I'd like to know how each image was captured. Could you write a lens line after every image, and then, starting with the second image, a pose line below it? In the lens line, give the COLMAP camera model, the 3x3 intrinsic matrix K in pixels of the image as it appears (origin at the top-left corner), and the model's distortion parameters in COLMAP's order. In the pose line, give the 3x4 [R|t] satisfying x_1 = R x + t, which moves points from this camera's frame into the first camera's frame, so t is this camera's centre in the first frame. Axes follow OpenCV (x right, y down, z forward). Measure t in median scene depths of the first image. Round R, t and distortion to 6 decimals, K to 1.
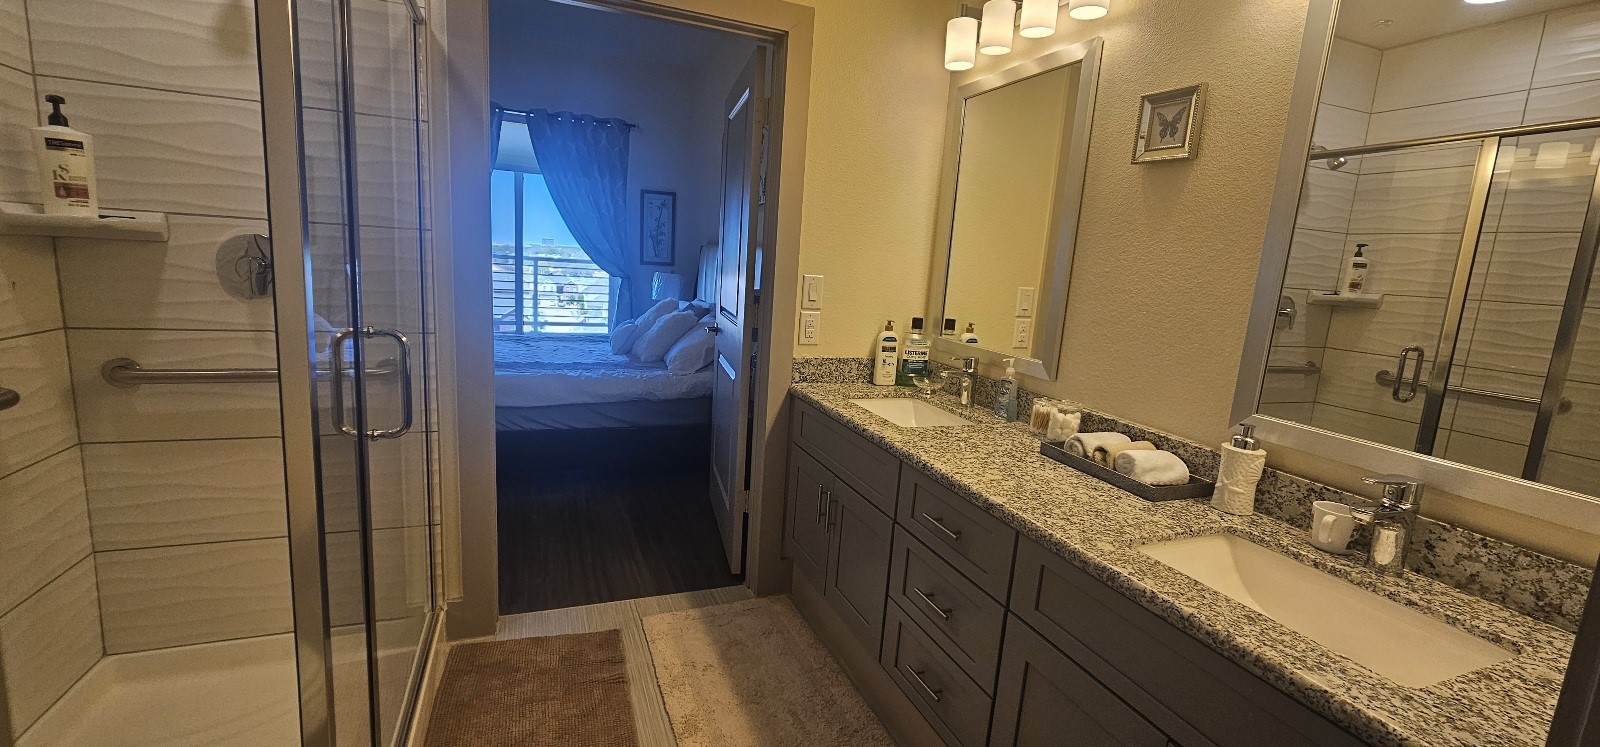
lens RADIAL K [[657.2, 0, 800.0], [0, 657.2, 373.5], [0, 0, 1]] dist [-0.001889, 0.000021]
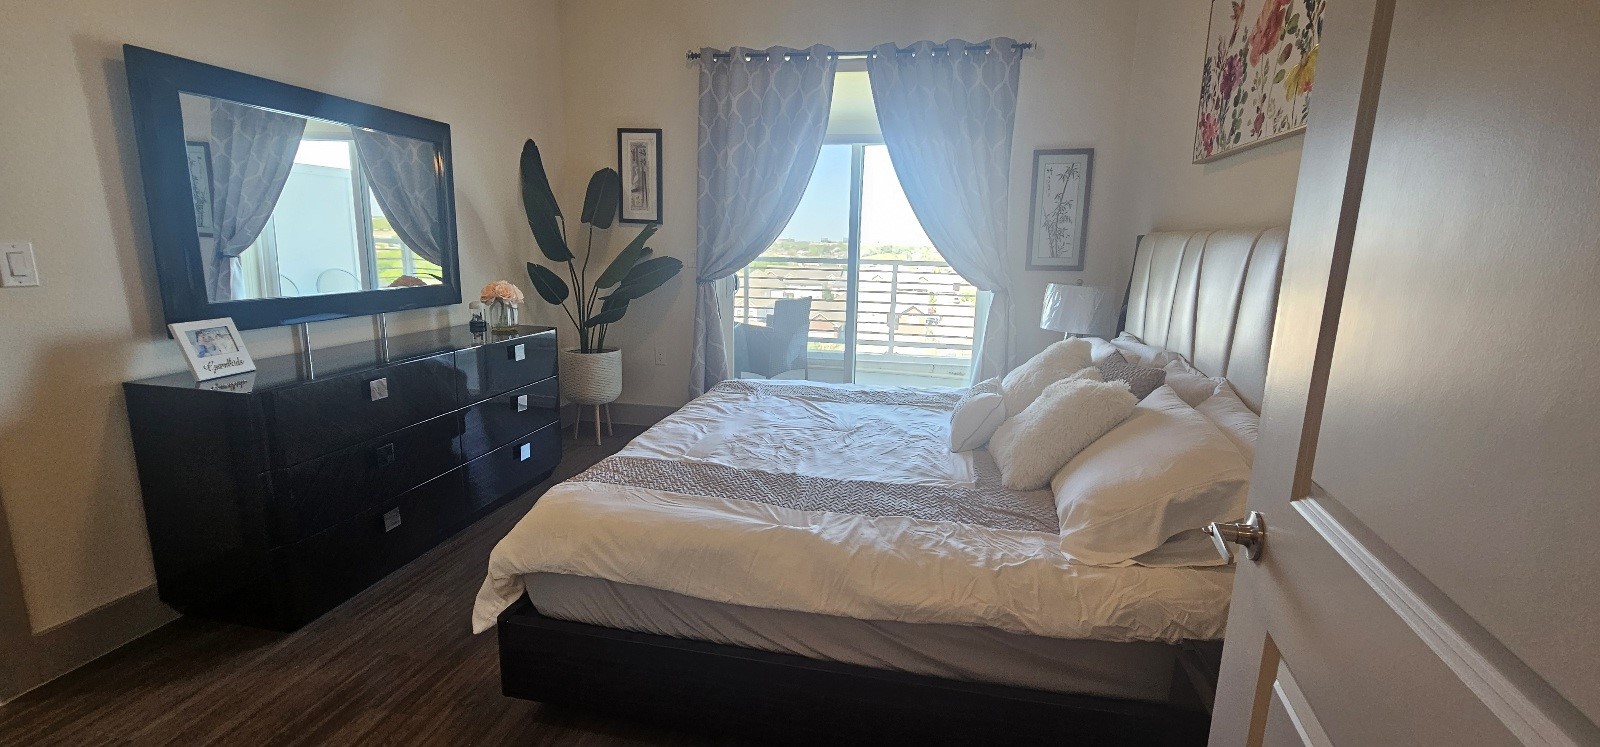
lens RADIAL K [[657.2, 0, 800.0], [0, 657.2, 373.5], [0, 0, 1]] dist [-0.001889, 0.000021]
pose [[0.835619, 0.060144, -0.546007, -0.079594], [-0.056740, 0.998122, 0.023110, -0.074330], [0.546371, 0.011669, 0.837462, 0.381592]]
